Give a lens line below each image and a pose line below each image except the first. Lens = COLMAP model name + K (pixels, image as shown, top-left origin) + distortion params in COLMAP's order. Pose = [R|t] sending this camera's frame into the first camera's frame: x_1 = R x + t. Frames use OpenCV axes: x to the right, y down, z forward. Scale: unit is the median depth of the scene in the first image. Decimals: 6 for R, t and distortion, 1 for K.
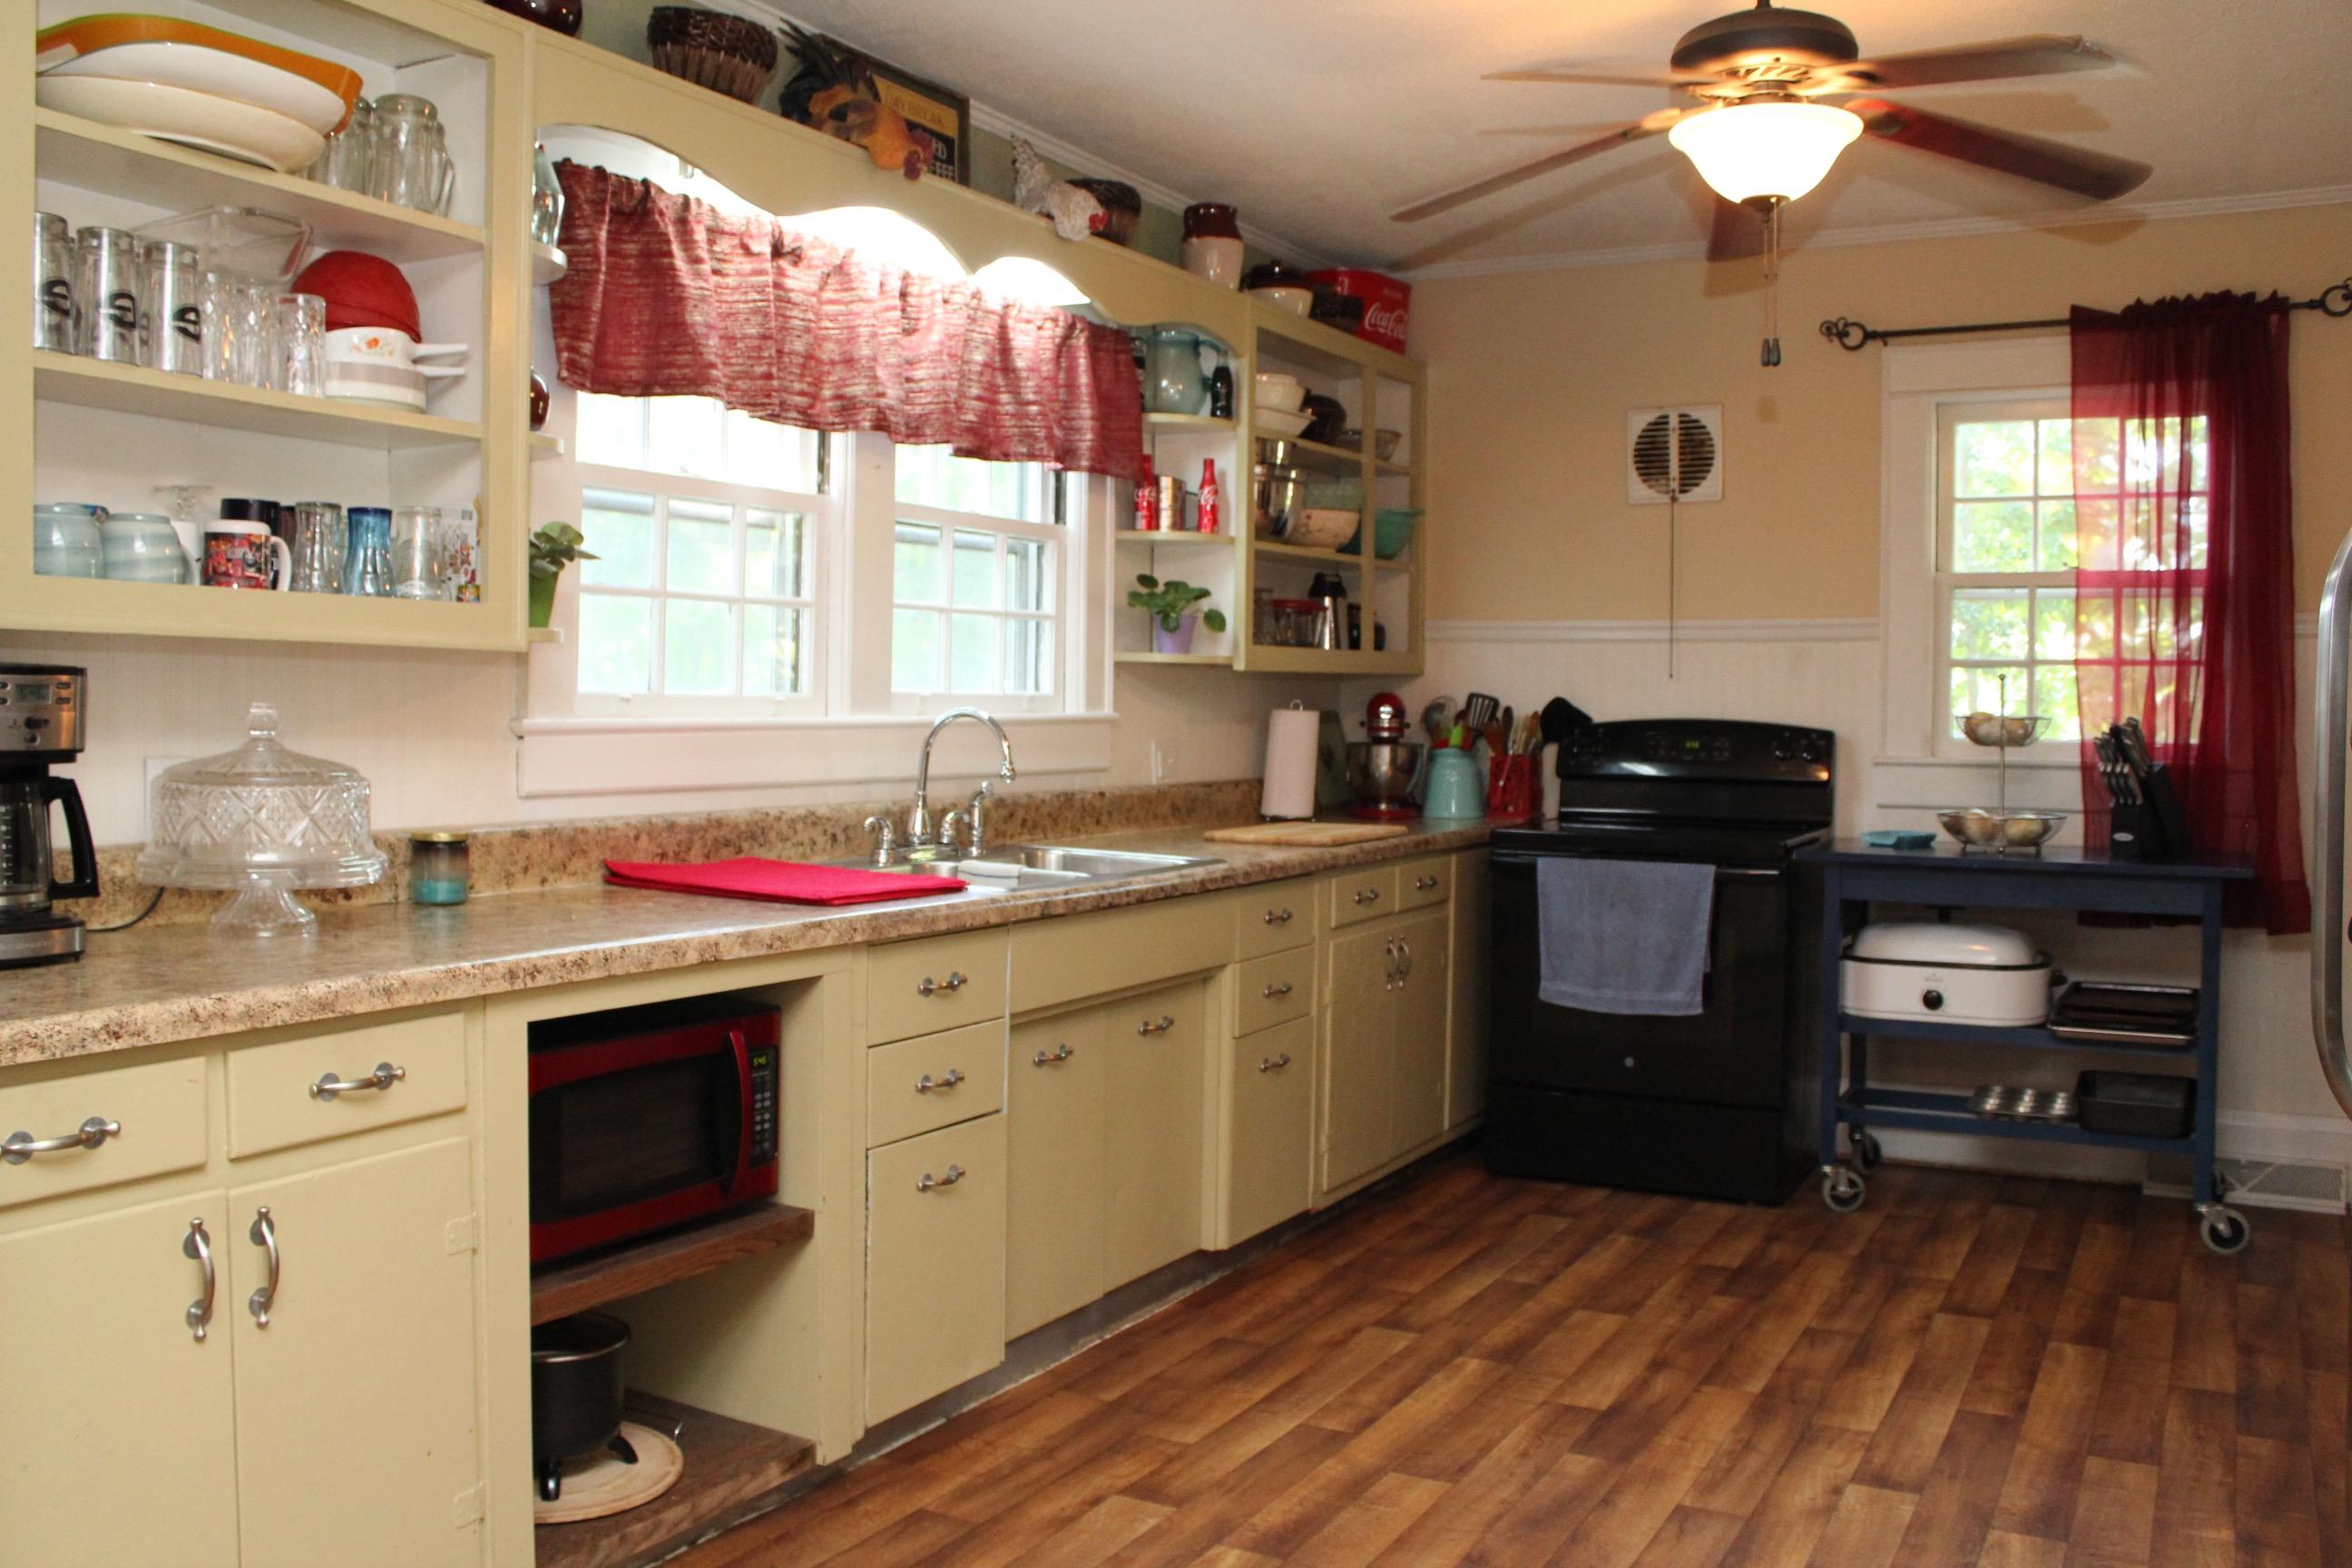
lens RADIAL K [[2091.0, 0, 1176.0], [0, 2091.0, 784.0], [0, 0, 1]] dist [-0.100482, 0.137613]
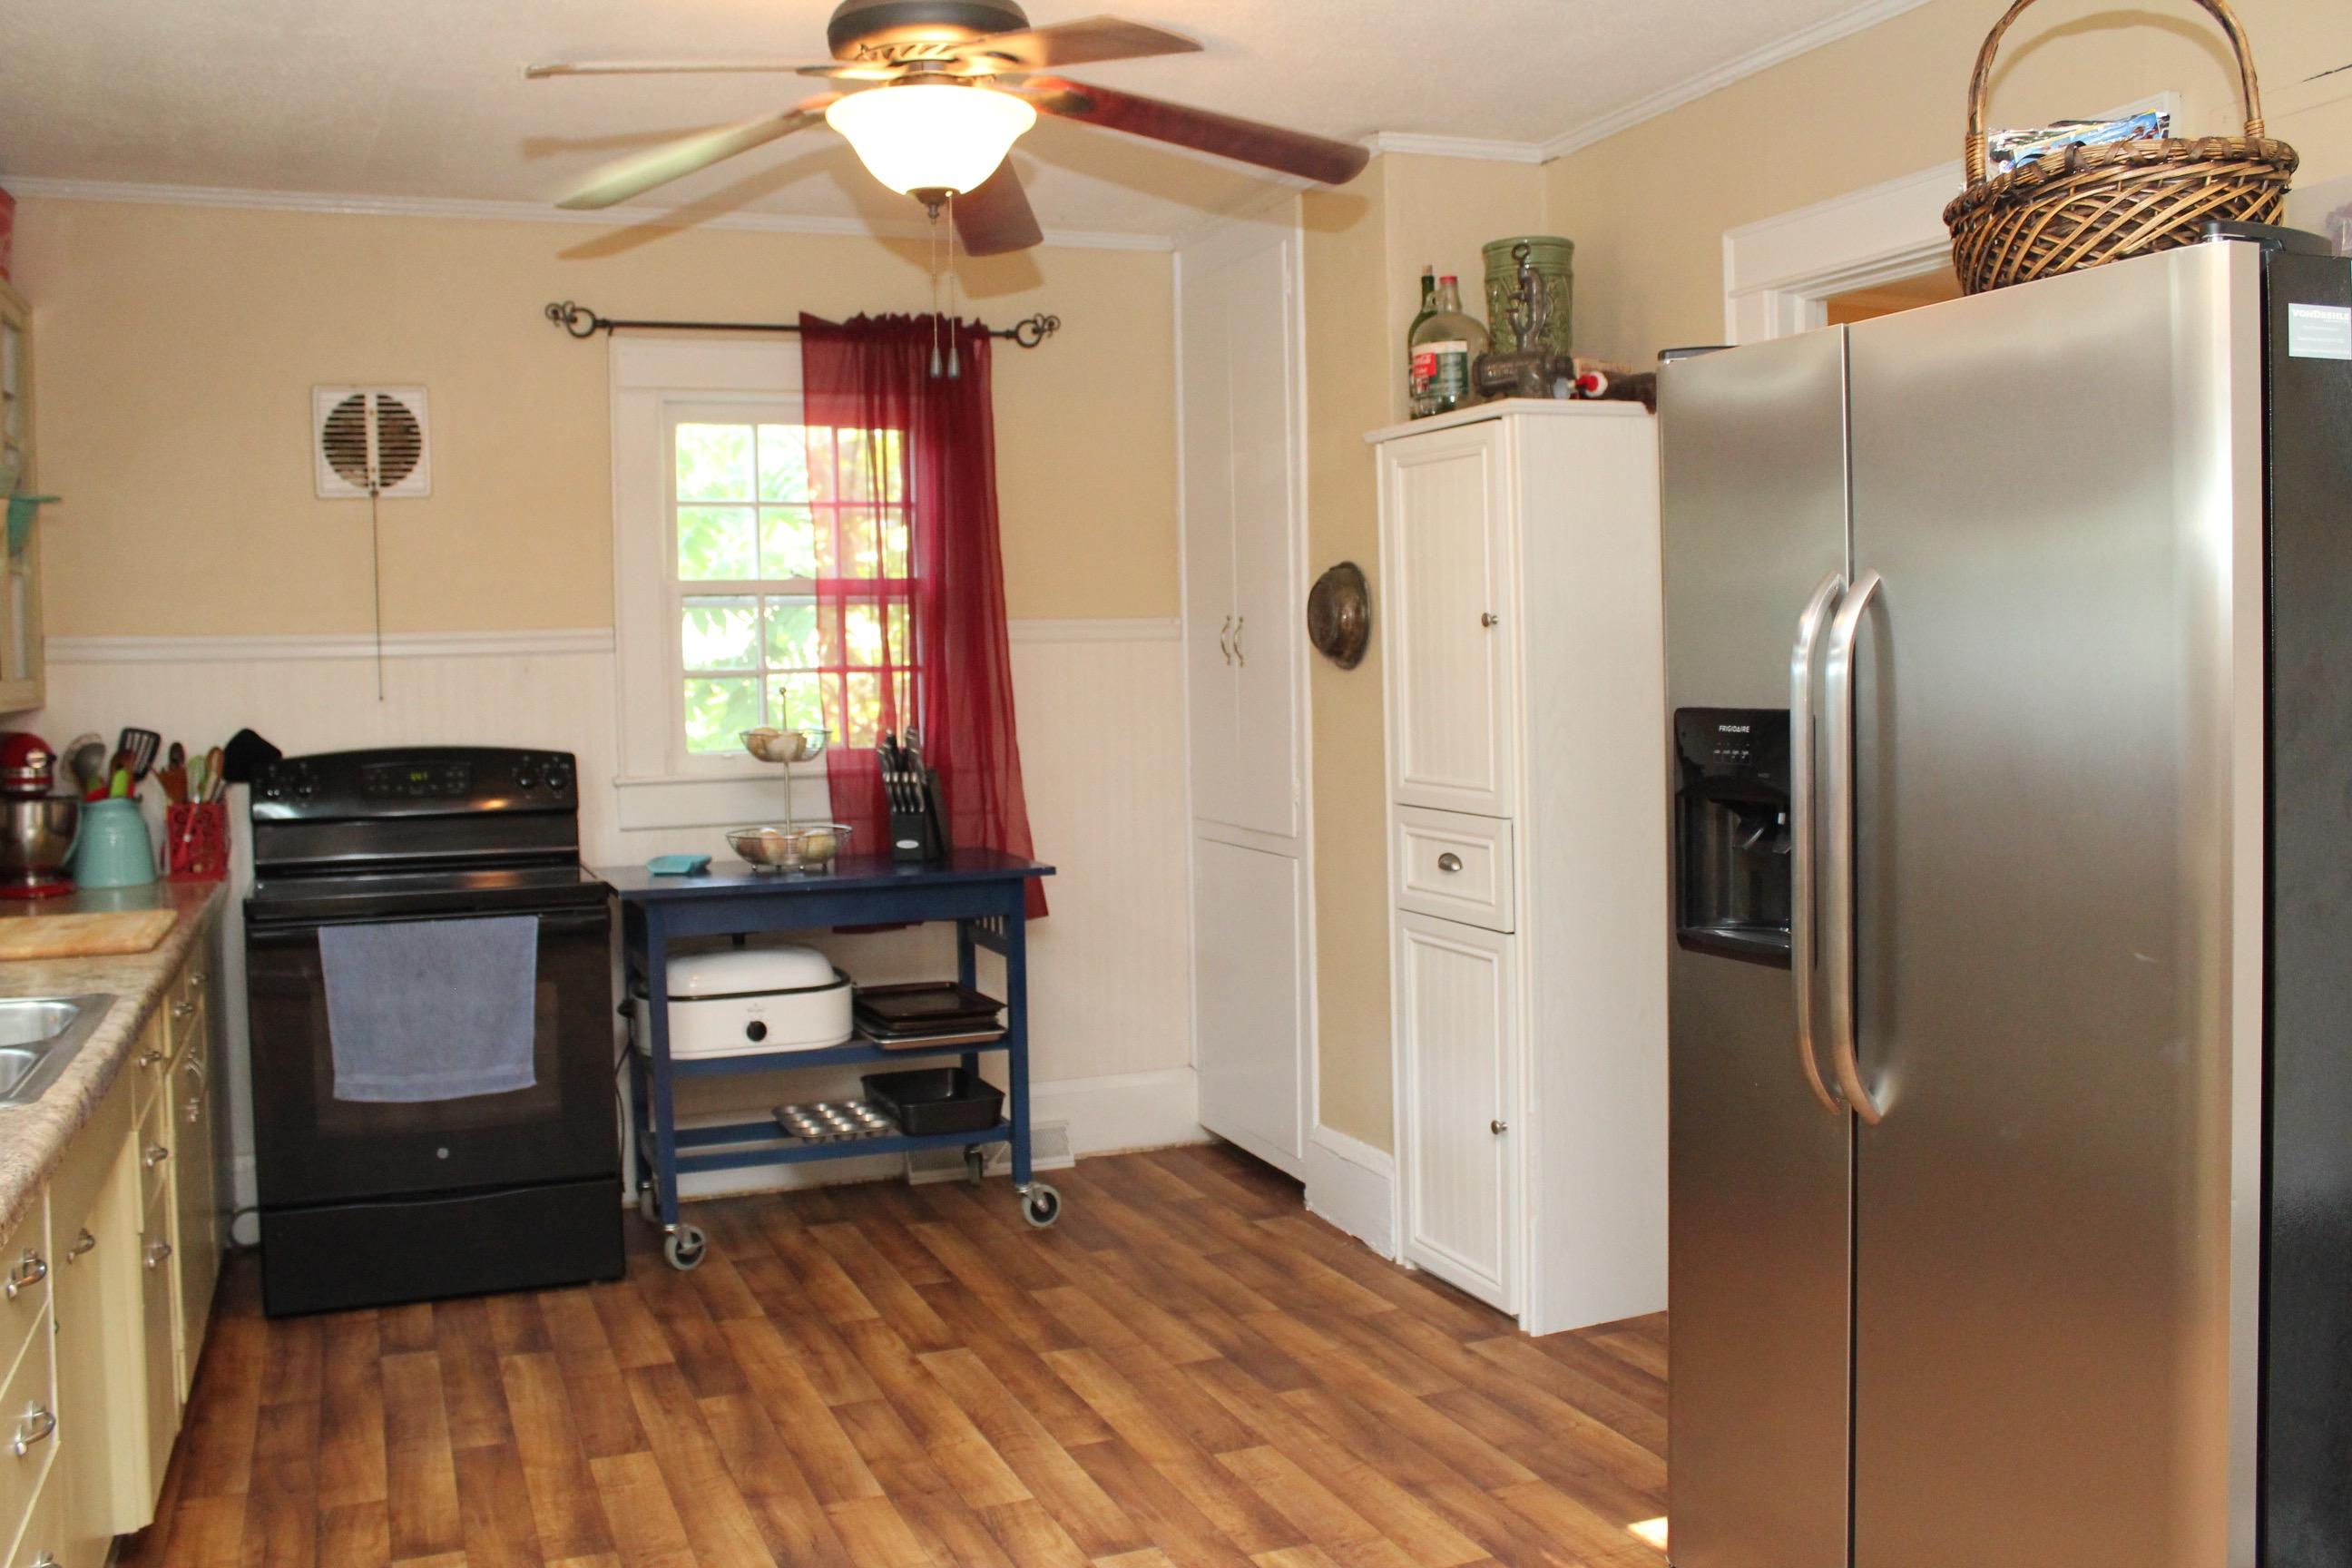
lens RADIAL K [[2087.6, 0, 1173.7], [0, 2087.6, 736.7], [0, 0, 1]] dist [-0.071097, -0.004376]
pose [[0.658210, -0.045439, 0.751462, -0.208502], [0.063918, 0.997946, 0.004357, -0.020971], [-0.750116, 0.045164, 0.659762, 0.211652]]
